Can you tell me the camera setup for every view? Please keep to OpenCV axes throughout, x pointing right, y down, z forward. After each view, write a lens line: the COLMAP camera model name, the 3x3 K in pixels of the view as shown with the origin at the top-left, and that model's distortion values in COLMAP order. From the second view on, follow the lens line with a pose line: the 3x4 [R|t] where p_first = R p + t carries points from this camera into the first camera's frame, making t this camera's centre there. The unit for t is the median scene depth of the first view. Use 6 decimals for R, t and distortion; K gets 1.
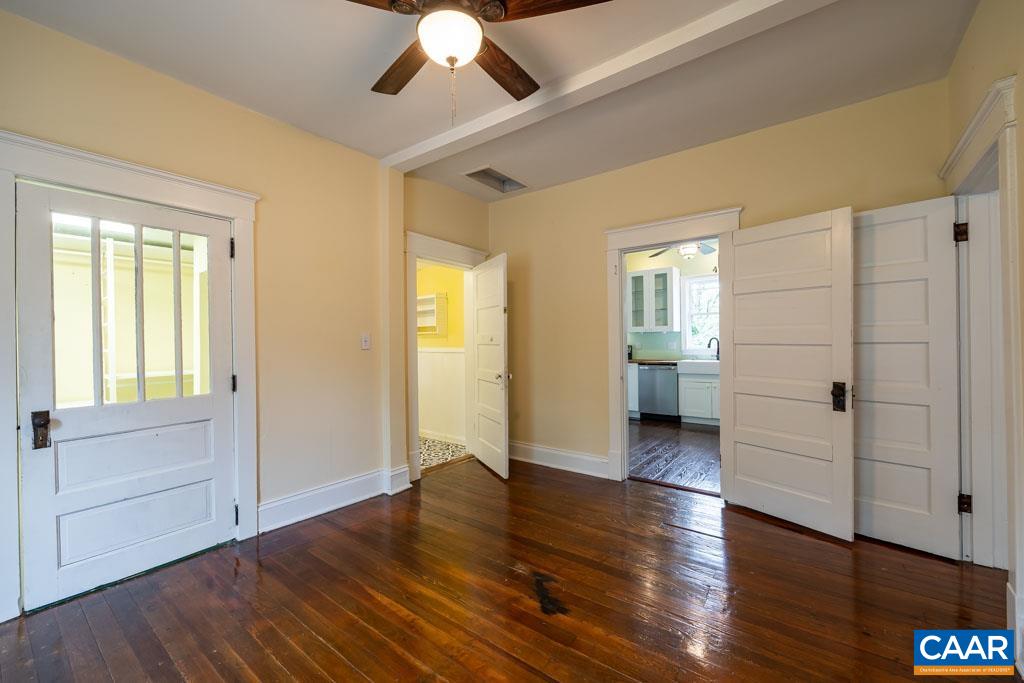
lens RADIAL K [[406.5, 0, 509.4], [0, 406.5, 342.4], [0, 0, 1]] dist [-0.007847, 0.000419]
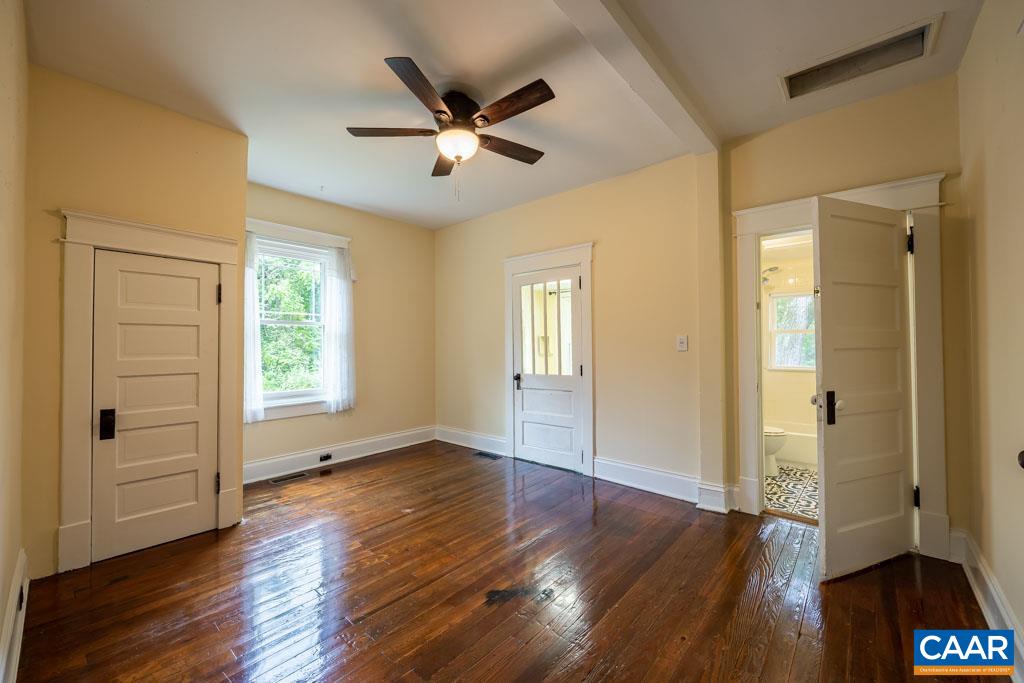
lens RADIAL K [[406.5, 0, 510.1], [0, 406.5, 342.8], [0, 0, 1]] dist [-0.007847, 0.000419]
pose [[-0.072627, 0.009543, -0.997313, 0.914227], [0.009516, 0.999915, 0.008875, -0.021112], [0.997314, -0.008846, -0.072712, 0.882091]]
